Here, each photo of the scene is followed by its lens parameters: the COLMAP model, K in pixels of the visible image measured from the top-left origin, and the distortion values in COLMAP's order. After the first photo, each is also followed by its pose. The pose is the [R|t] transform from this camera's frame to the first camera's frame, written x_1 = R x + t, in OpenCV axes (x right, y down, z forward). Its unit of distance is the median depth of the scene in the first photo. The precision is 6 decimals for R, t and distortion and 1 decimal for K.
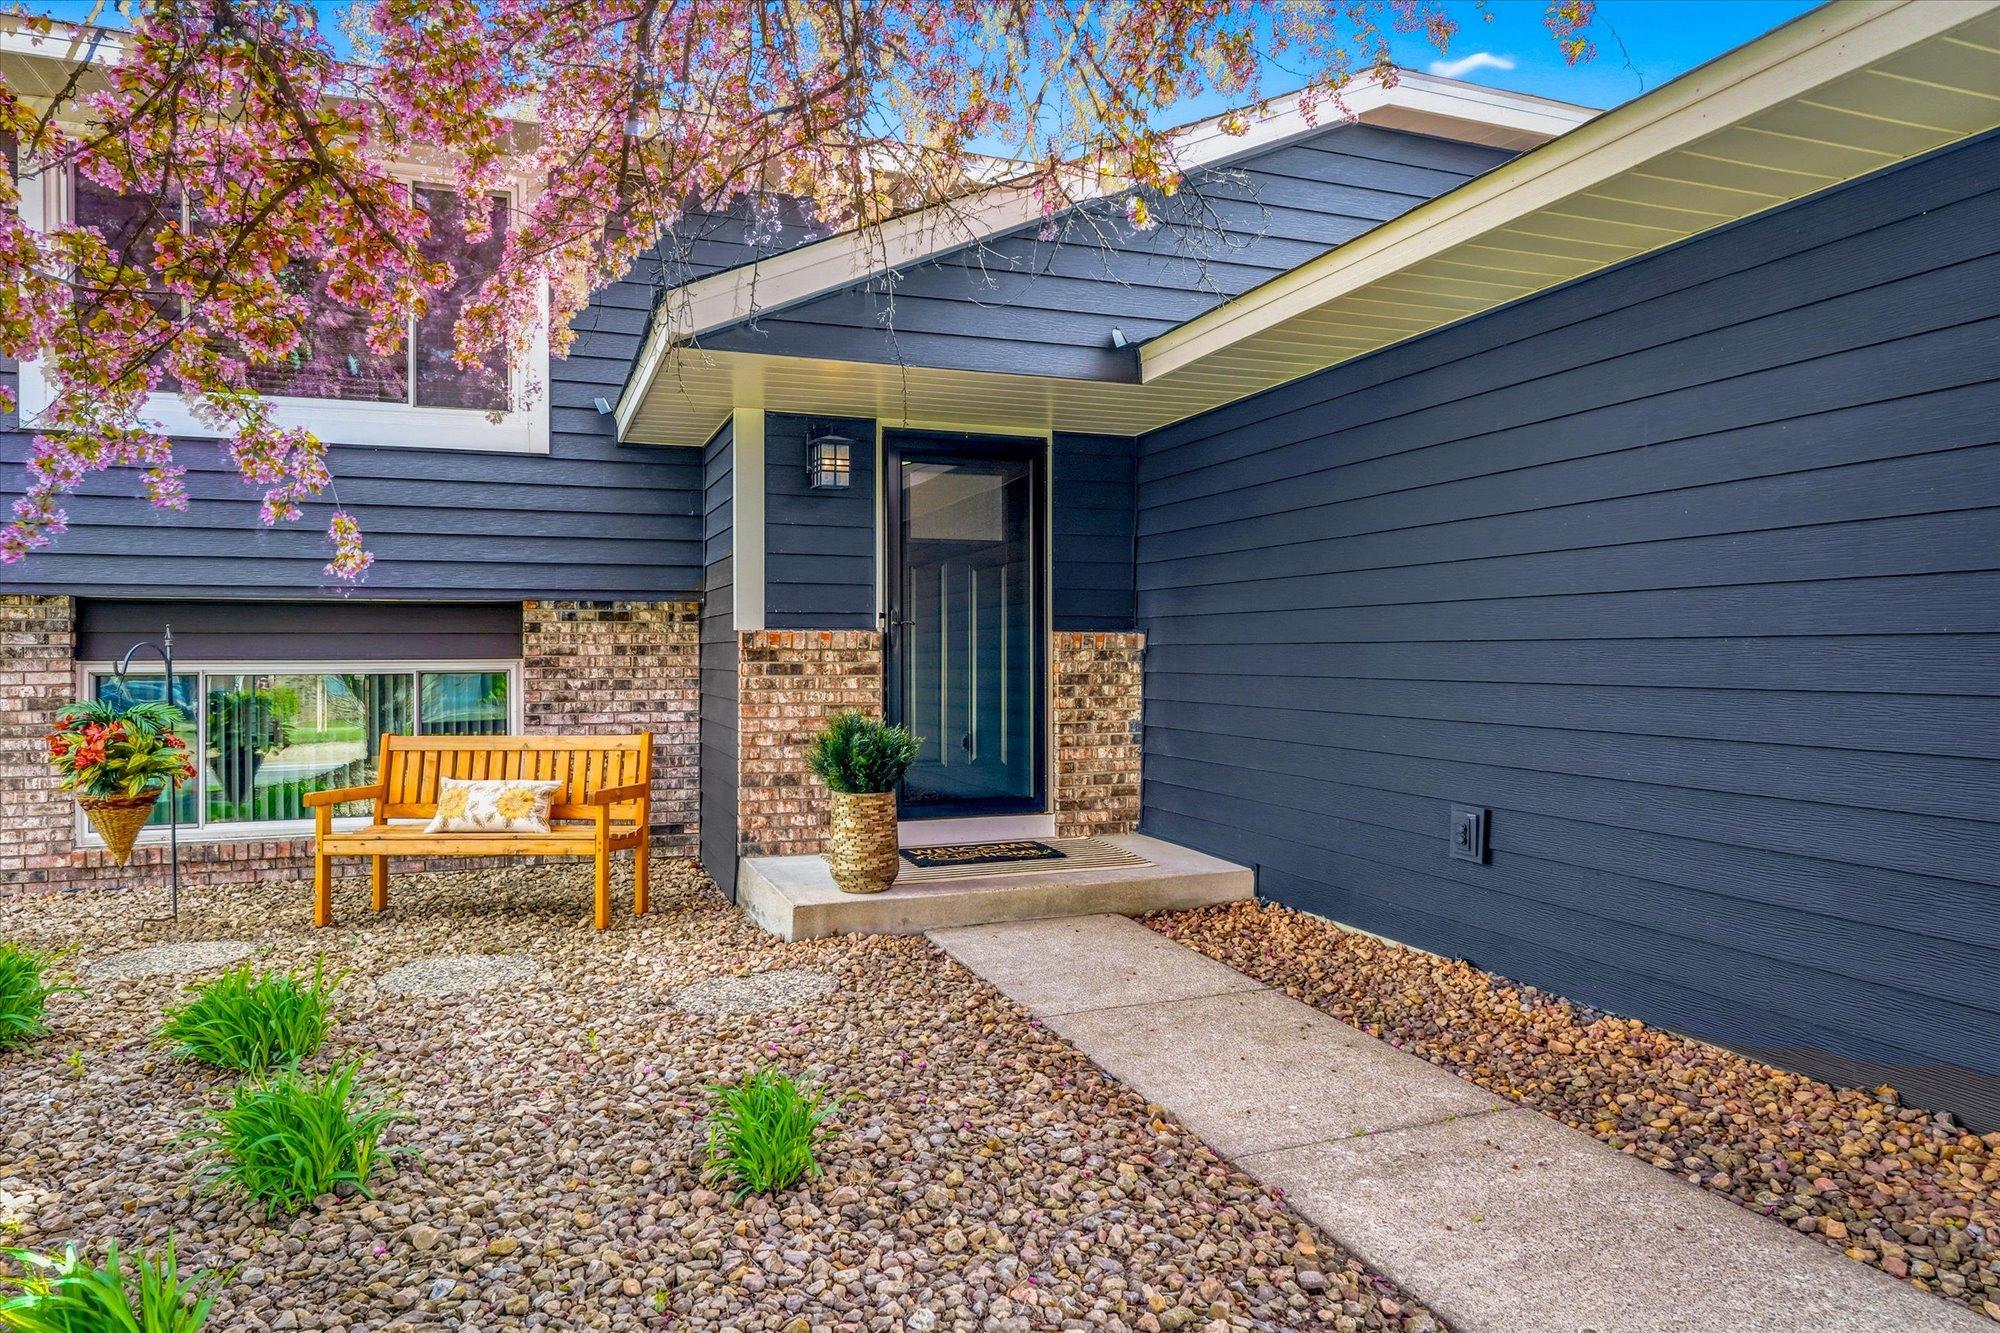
lens RADIAL K [[1251.8, 0, 995.6], [0, 1251.8, 656.1], [0, 0, 1]] dist [0.000219, -0.000155]
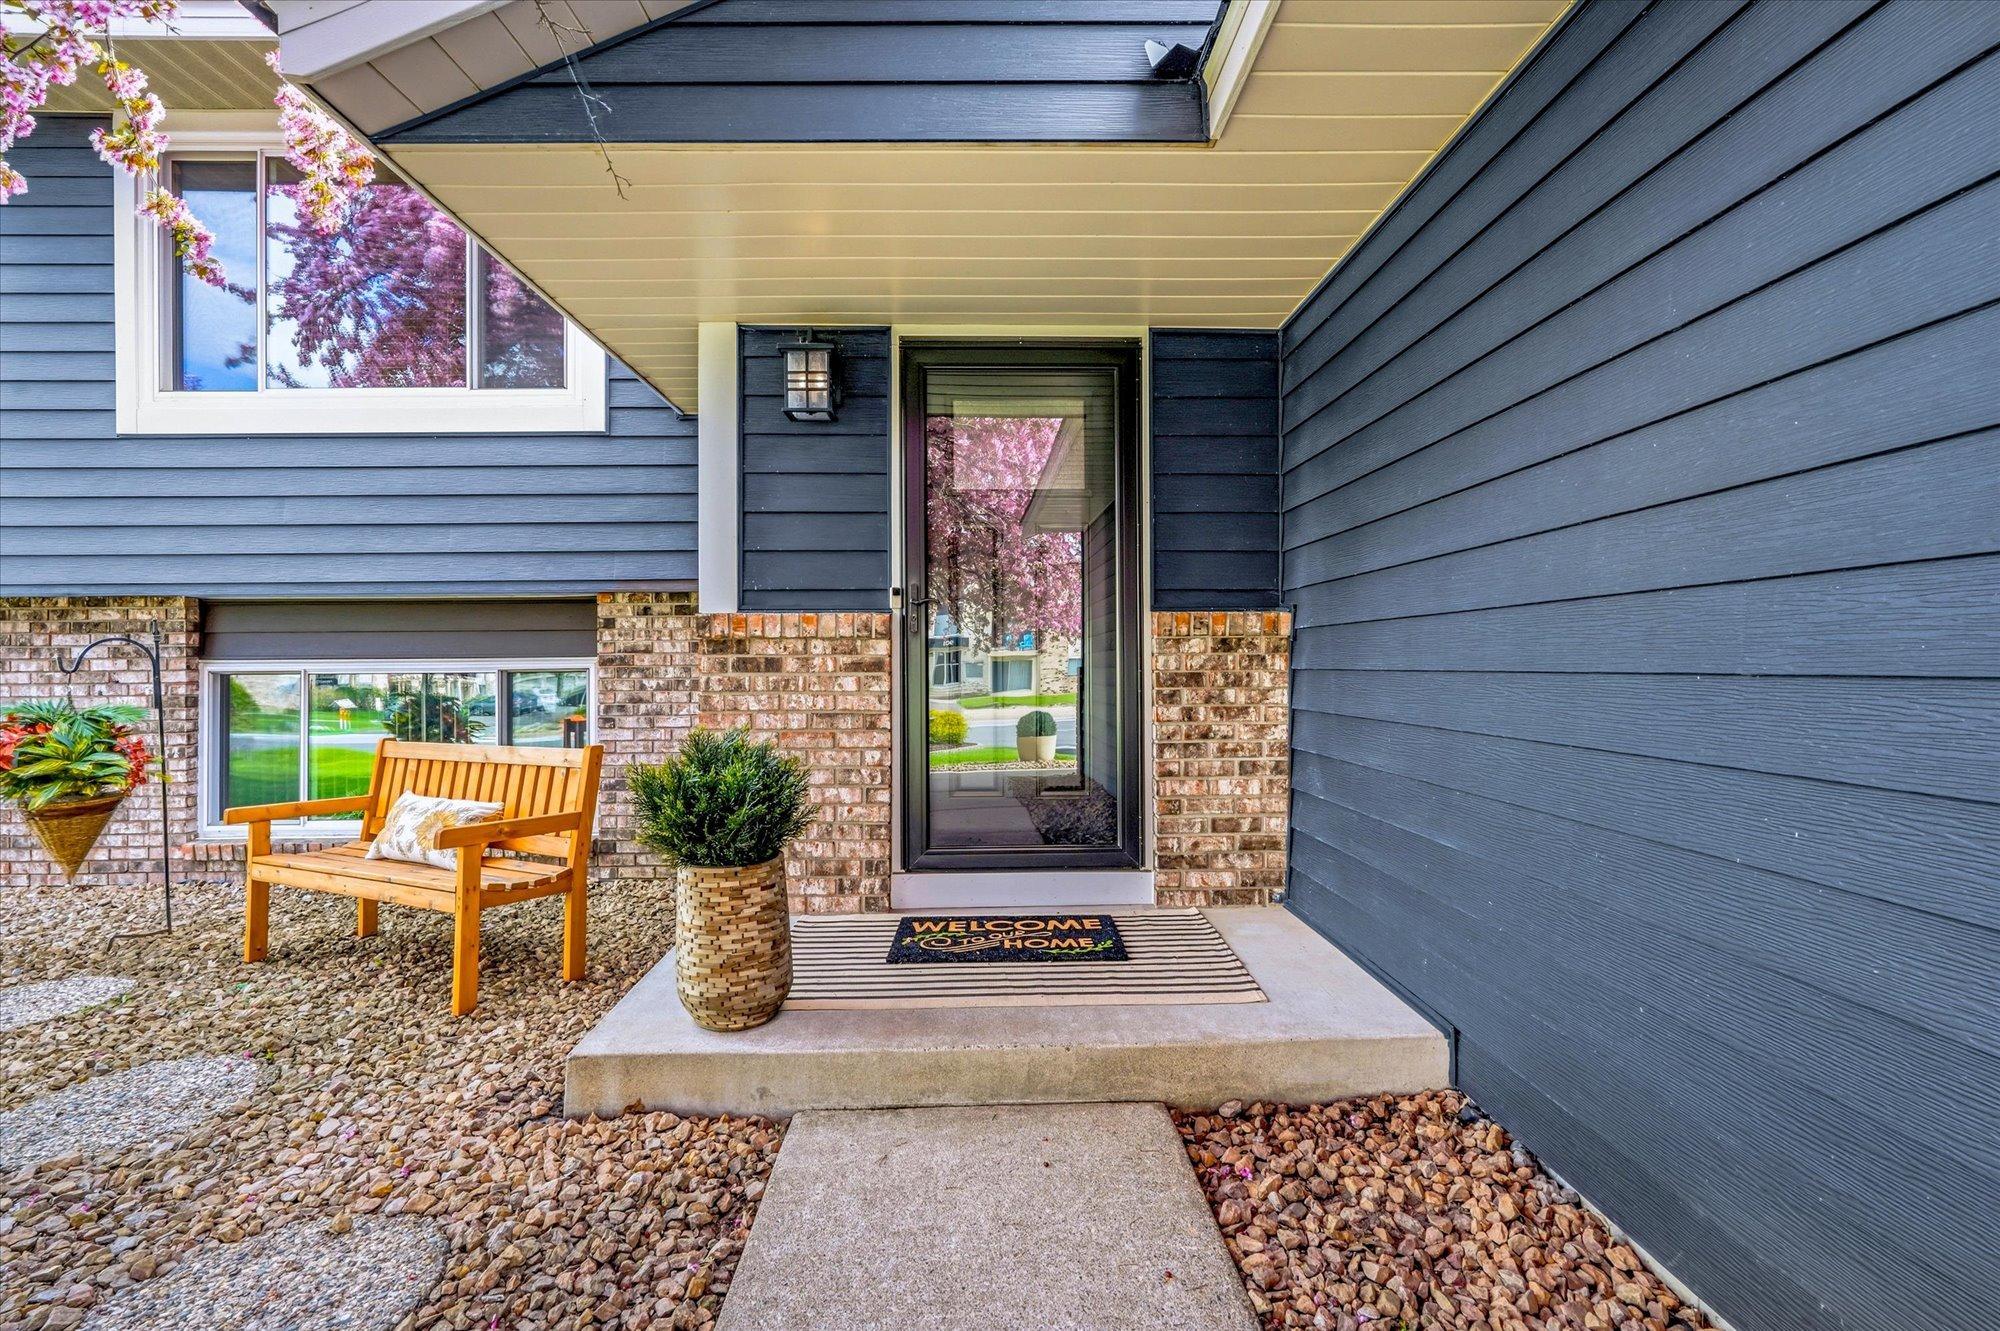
lens RADIAL K [[895.0, 0, 995.2], [0, 895.0, 661.4], [0, 0, 1]] dist [-0.015843, 0.009406]
pose [[0.943314, -0.005193, -0.331861, 0.131536], [0.003679, 0.999980, -0.005189, 0.010884], [0.331881, 0.003674, 0.943314, 0.504313]]
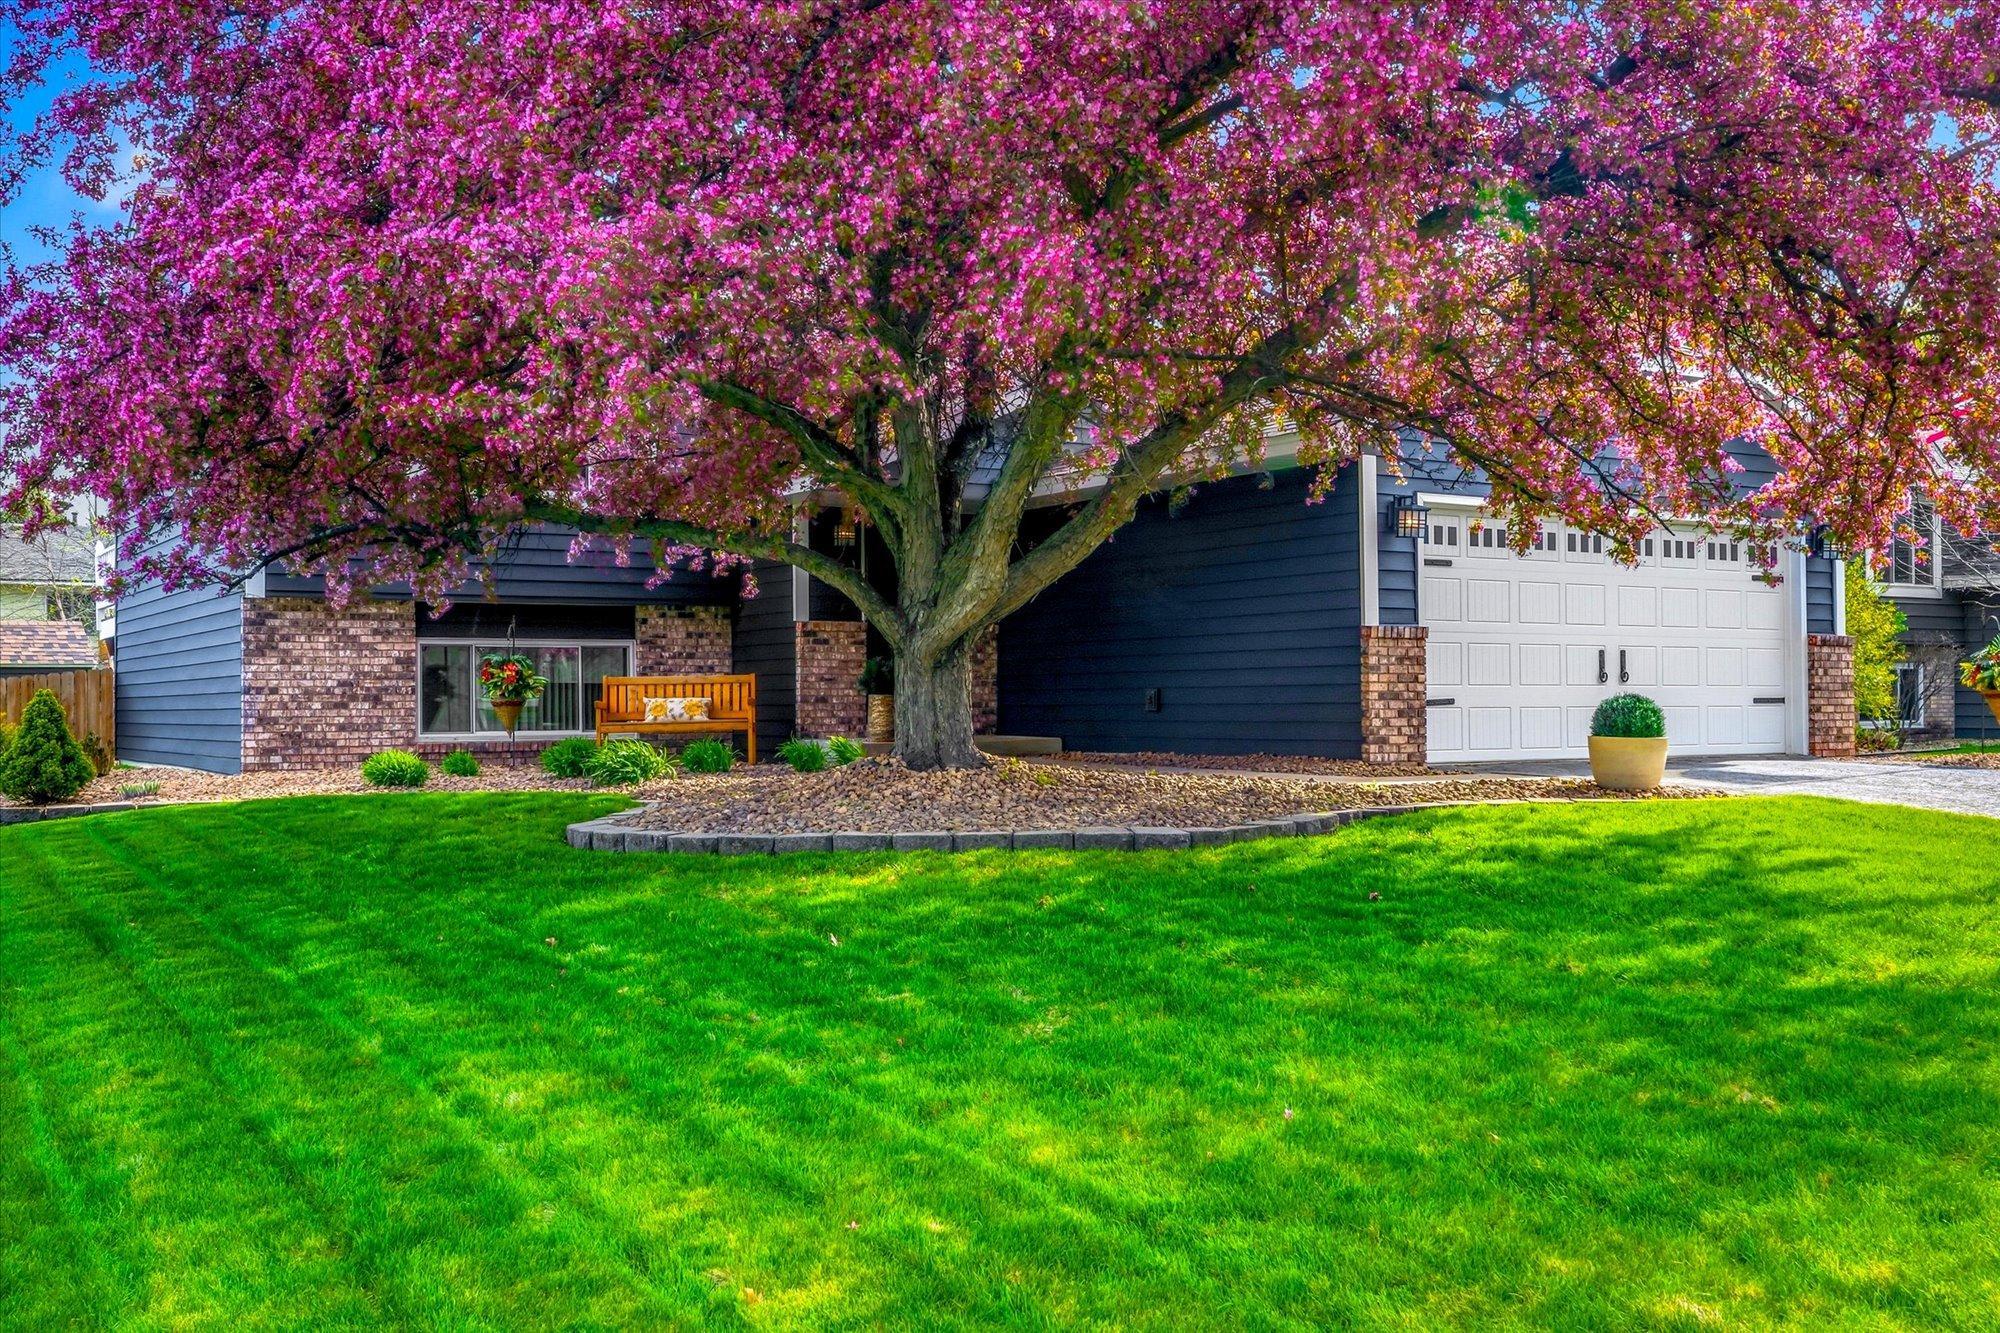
lens RADIAL K [[1958.8, 0, 1000.0], [0, 1958.8, 666.5], [0, 0, 1]] dist [0.001367, -0.006534]
pose [[0.978310, -0.001014, 0.207142, -0.479923], [0.005758, 0.999735, -0.022301, 0.108101], [-0.207064, 0.023010, 0.978057, -1.822859]]
